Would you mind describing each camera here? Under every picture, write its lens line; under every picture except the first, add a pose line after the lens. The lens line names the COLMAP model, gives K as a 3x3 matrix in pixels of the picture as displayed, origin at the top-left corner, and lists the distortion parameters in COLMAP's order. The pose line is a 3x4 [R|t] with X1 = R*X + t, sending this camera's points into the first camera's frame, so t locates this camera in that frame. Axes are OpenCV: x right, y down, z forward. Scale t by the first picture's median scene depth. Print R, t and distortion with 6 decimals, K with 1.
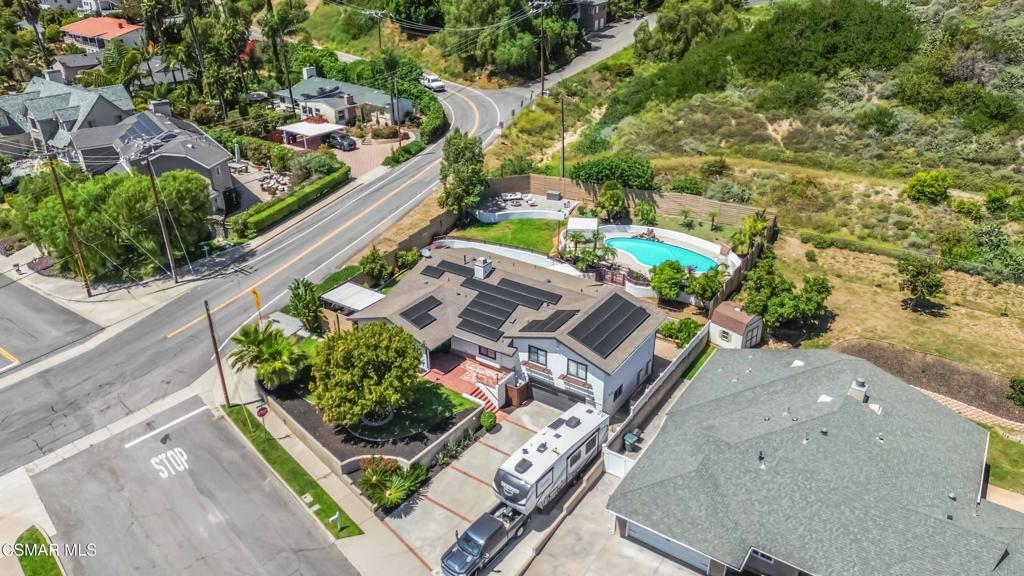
lens RADIAL K [[722.1, 0, 512.0], [0, 722.1, 288.0], [0, 0, 1]] dist [0.078970, -0.079915]
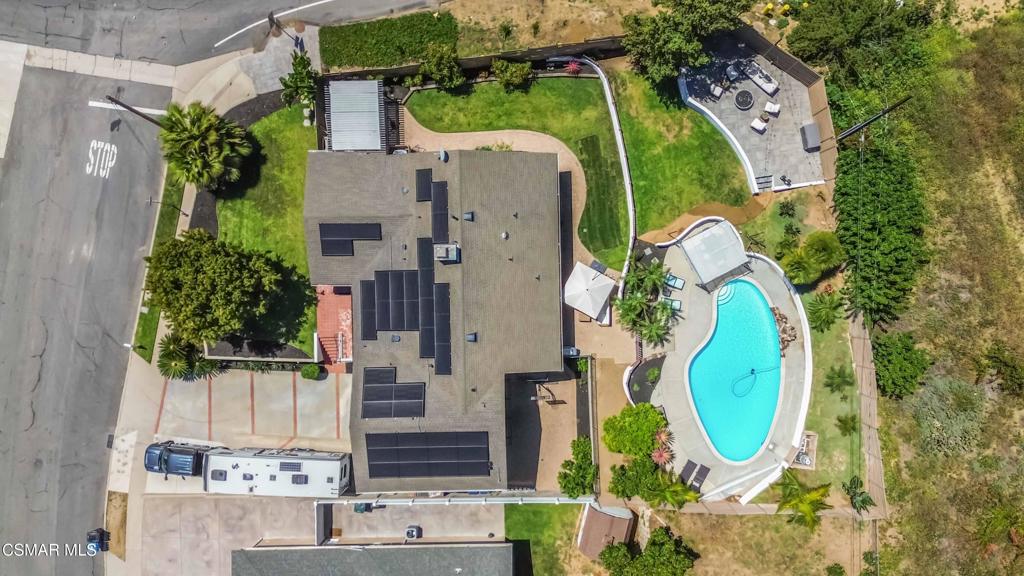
lens RADIAL K [[722.1, 0, 512.0], [0, 722.1, 288.0], [0, 0, 1]] dist [0.078970, -0.079915]
pose [[0.574231, 0.818536, -0.016071, 0.045127], [-0.339855, 0.256186, 0.904913, -0.792861], [0.744821, -0.514167, 0.425293, 0.797292]]
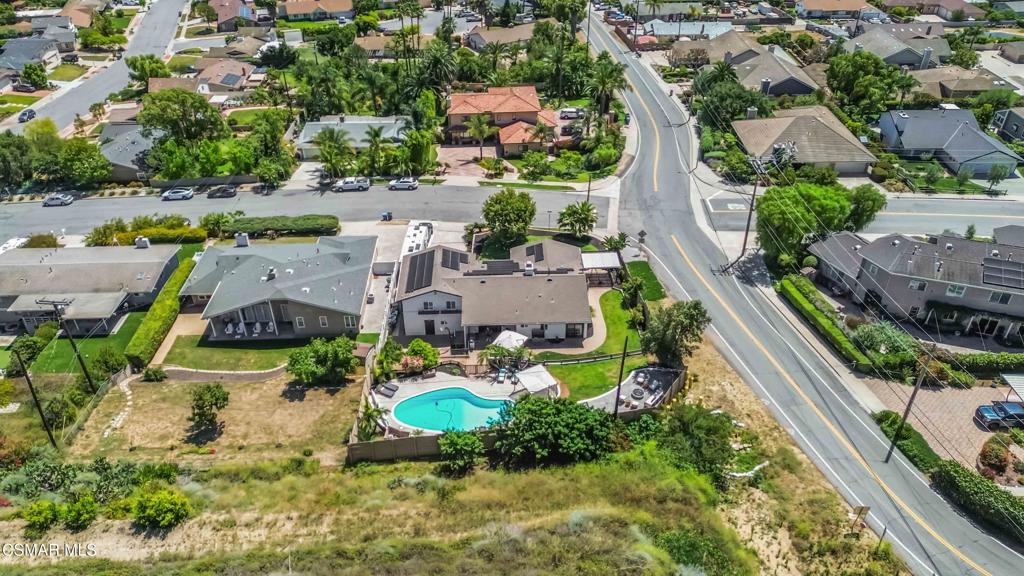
lens RADIAL K [[722.1, 0, 512.0], [0, 722.1, 288.0], [0, 0, 1]] dist [0.078970, -0.079915]
pose [[-0.810177, 0.330705, -0.483990, 0.739557], [-0.263964, 0.531387, 0.804954, -1.234173], [0.523389, 0.779911, -0.343224, 1.649046]]
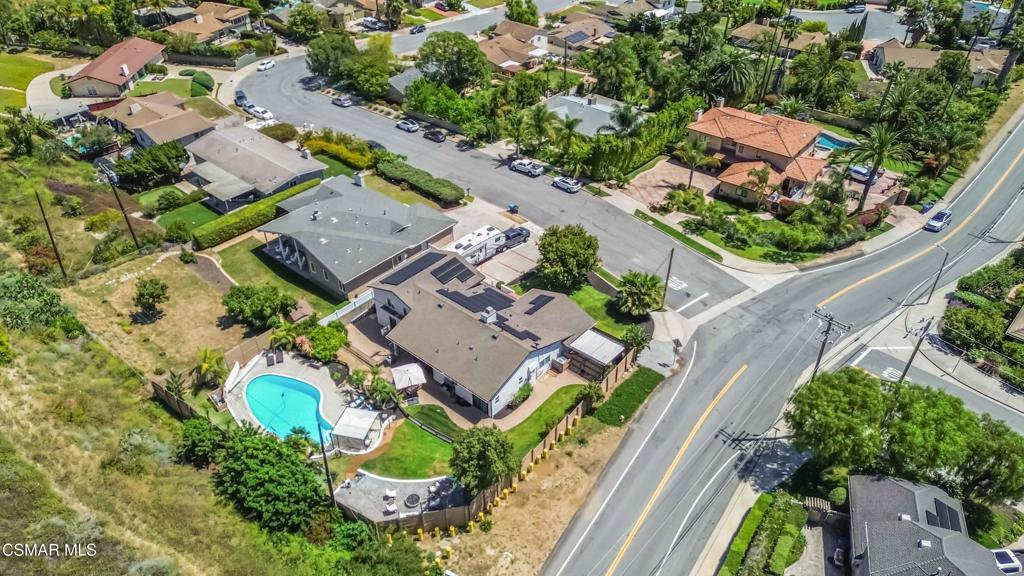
lens RADIAL K [[722.1, 0, 512.0], [0, 722.1, 288.0], [0, 0, 1]] dist [0.078970, -0.079915]
pose [[-0.991418, -0.076021, 0.106357, -0.225092], [0.061955, 0.443180, 0.894289, -1.245050], [-0.115120, 0.893203, -0.434667, 1.640459]]
